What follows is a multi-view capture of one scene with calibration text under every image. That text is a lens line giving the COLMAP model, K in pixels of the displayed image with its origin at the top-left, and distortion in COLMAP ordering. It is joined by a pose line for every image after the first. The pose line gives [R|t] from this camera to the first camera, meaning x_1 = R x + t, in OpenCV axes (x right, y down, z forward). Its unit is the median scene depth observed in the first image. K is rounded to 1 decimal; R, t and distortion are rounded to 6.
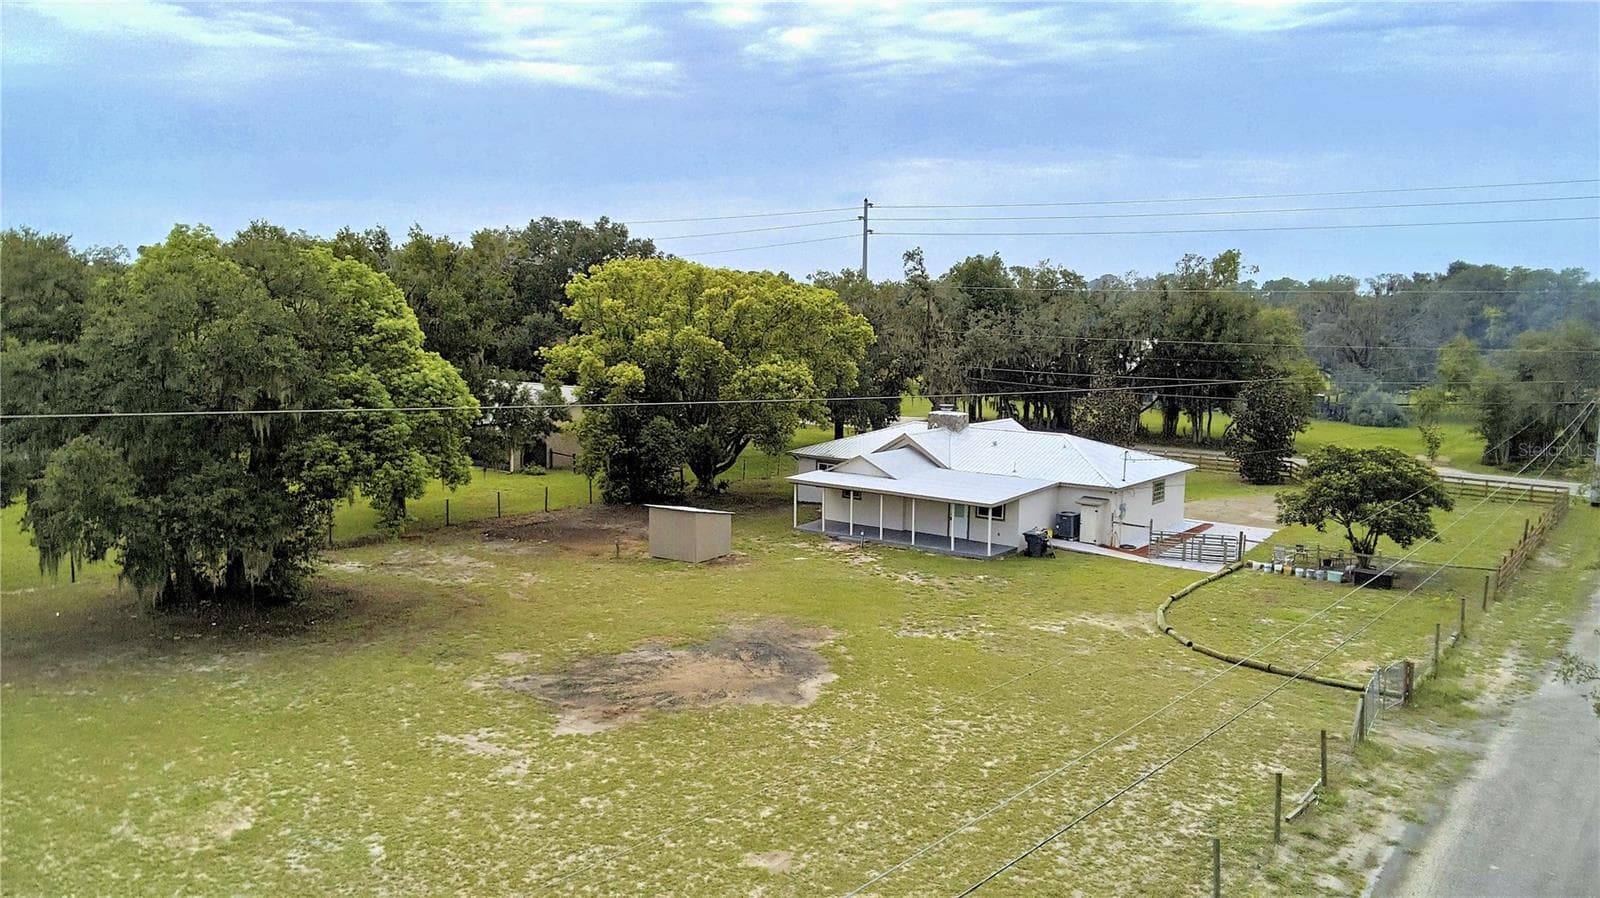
lens RADIAL K [[1215.8, 0, 807.6], [0, 1215.8, 453.4], [0, 0, 1]] dist [0.094217, -0.165847]
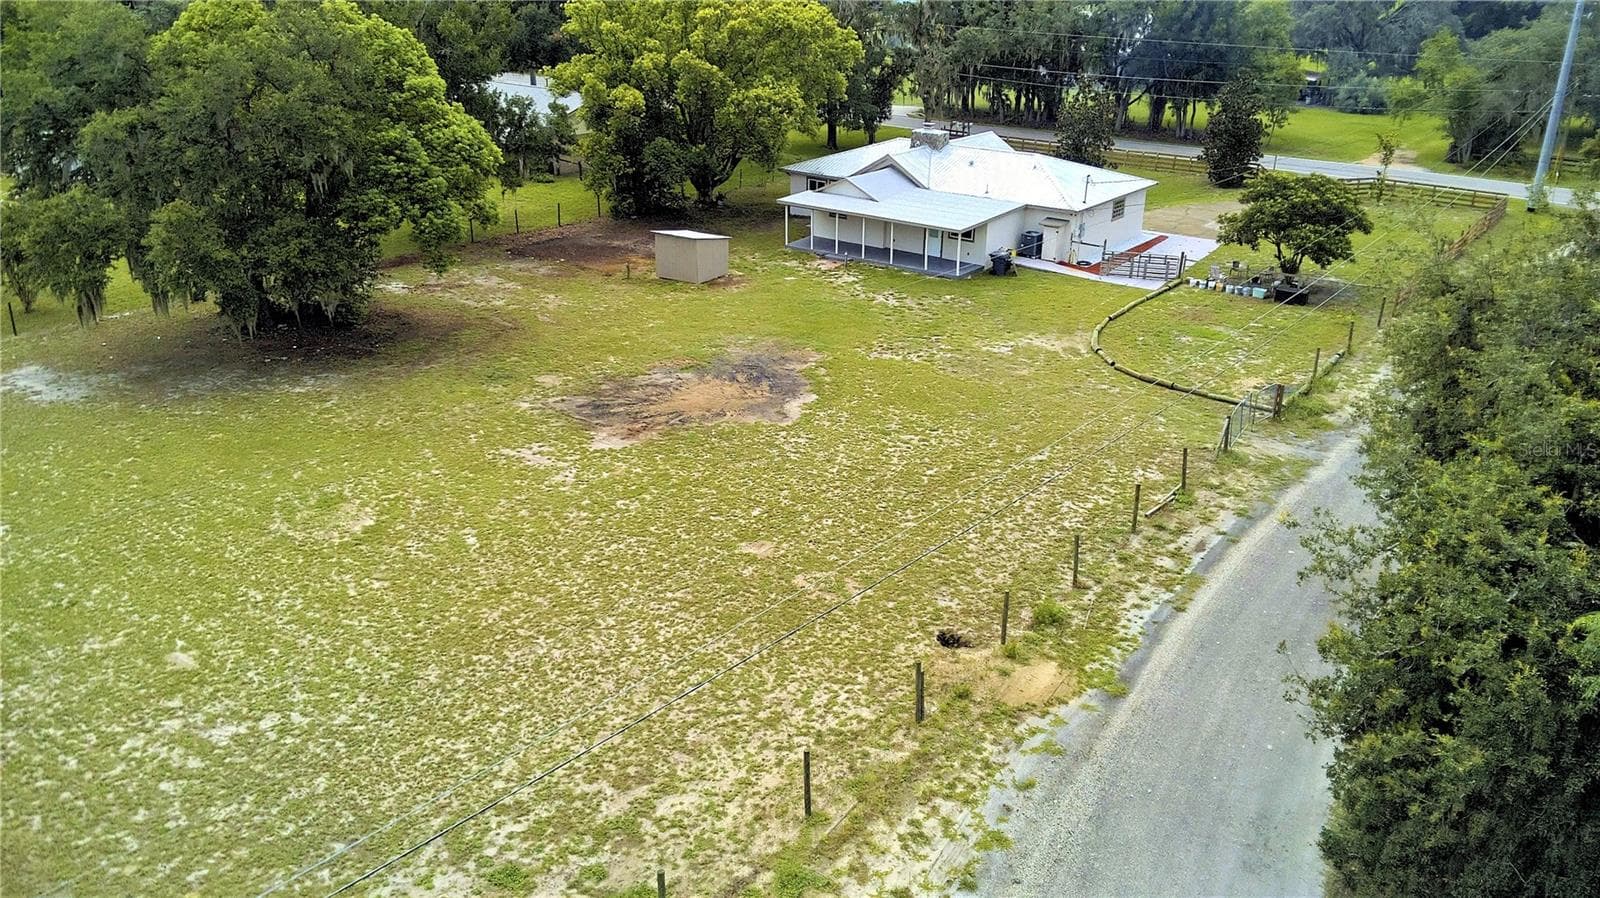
lens RADIAL K [[1215.8, 0, 807.6], [0, 1215.8, 453.4], [0, 0, 1]] dist [0.094217, -0.165847]
pose [[0.999996, -0.000916, -0.002490, 0.017138], [0.001560, 0.962137, 0.272562, -0.087666], [0.002146, -0.272565, 0.962135, -0.175088]]
